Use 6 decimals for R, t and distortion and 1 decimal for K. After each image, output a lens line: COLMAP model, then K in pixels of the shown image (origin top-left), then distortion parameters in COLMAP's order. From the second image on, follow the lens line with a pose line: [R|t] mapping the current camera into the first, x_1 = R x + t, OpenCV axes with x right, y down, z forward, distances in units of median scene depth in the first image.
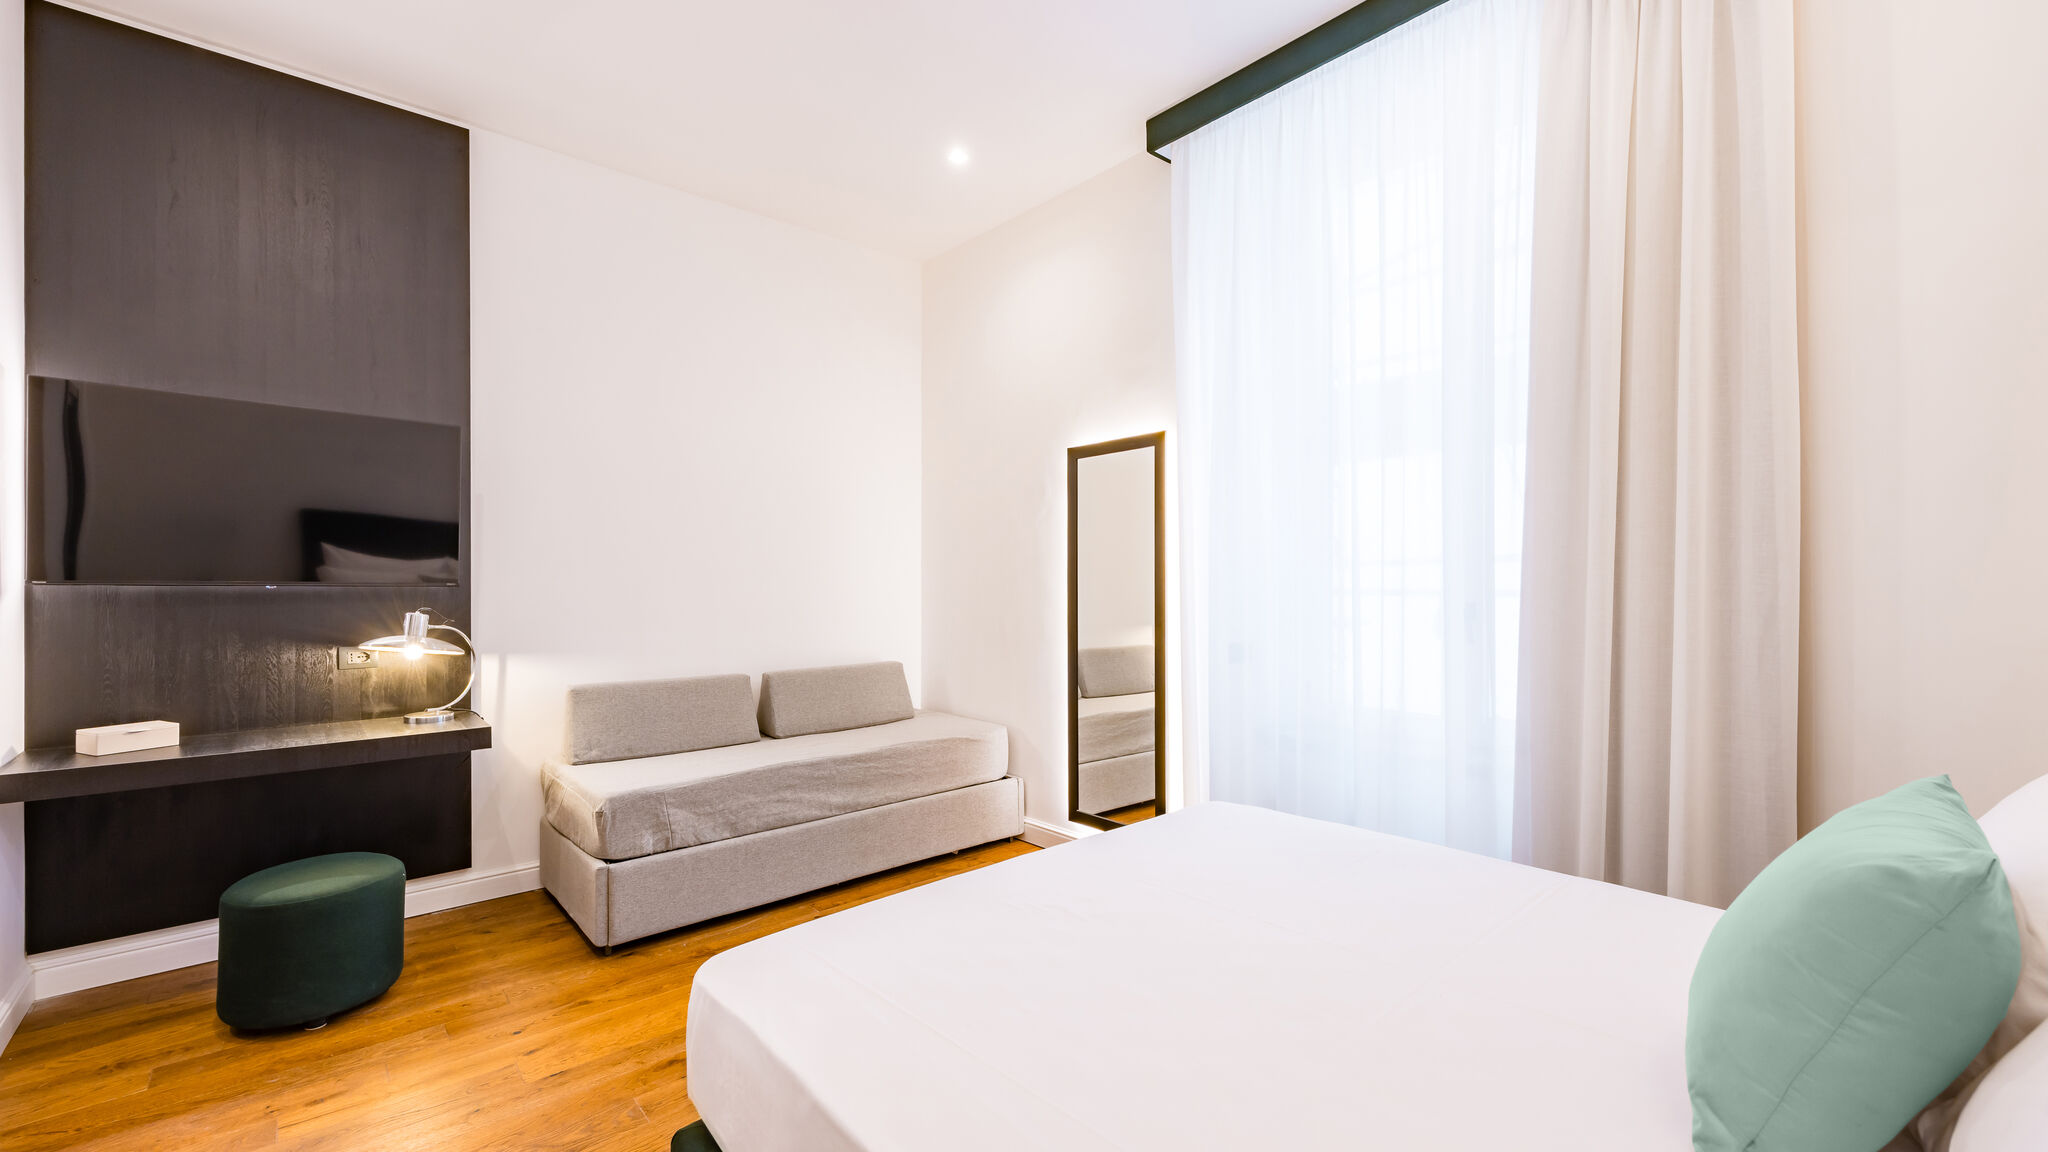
lens RADIAL K [[832.8, 0, 1031.5], [0, 832.8, 585.7], [0, 0, 1]] dist [-0.010638, -0.000044]
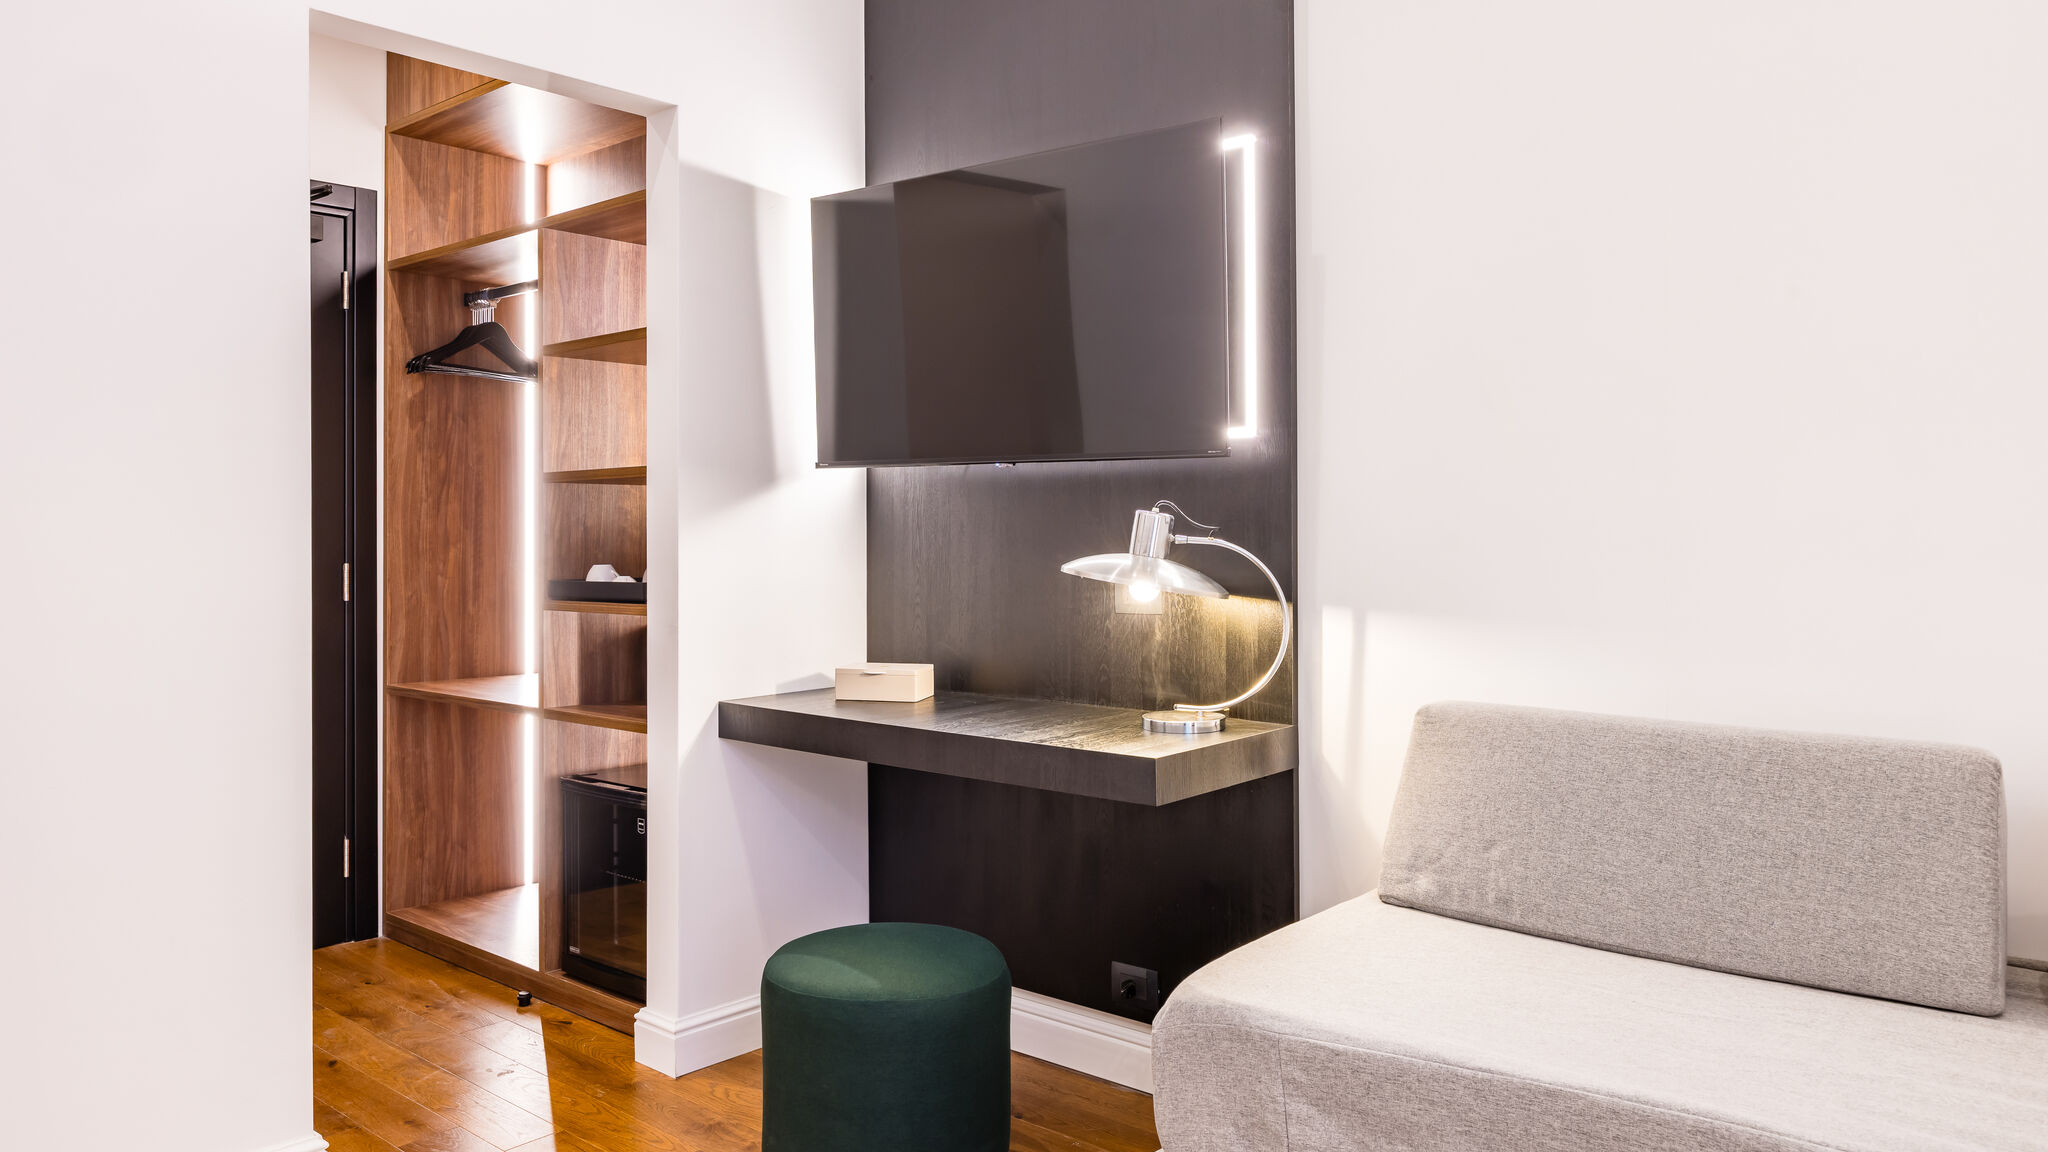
lens RADIAL K [[1435.9, 0, 1015.0], [0, 1435.9, 526.9], [0, 0, 1]] dist [0.005618, 0.001681]
pose [[0.082687, -0.001887, -0.996574, 0.119401], [0.001732, 0.999997, -0.001750, 0.043161], [0.996574, -0.001581, 0.082690, 0.828910]]
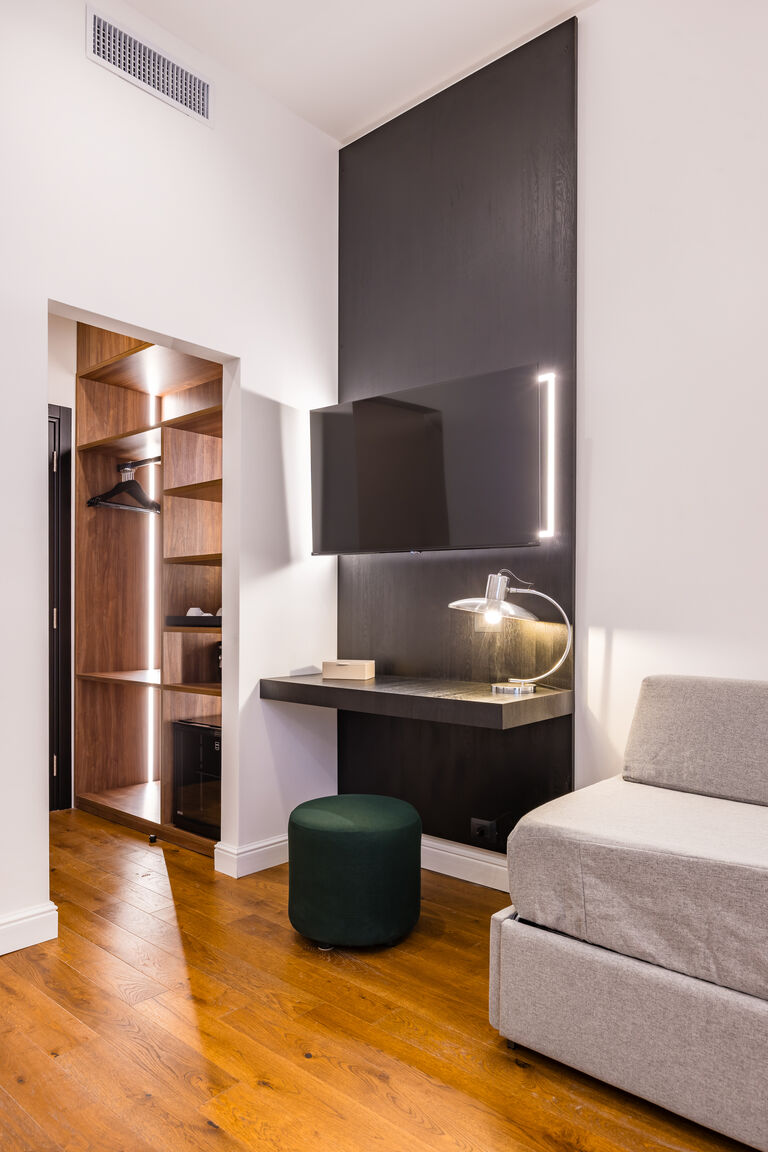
lens RADIAL K [[769.4, 0, 393.9], [0, 769.4, 618.4], [0, 0, 1]] dist [0.004152, 0.001610]
pose [[0.084621, 0.010772, -0.996355, 0.115925], [-0.006216, 0.999928, 0.010282, 0.072582], [0.996394, 0.005323, 0.084682, 0.793913]]
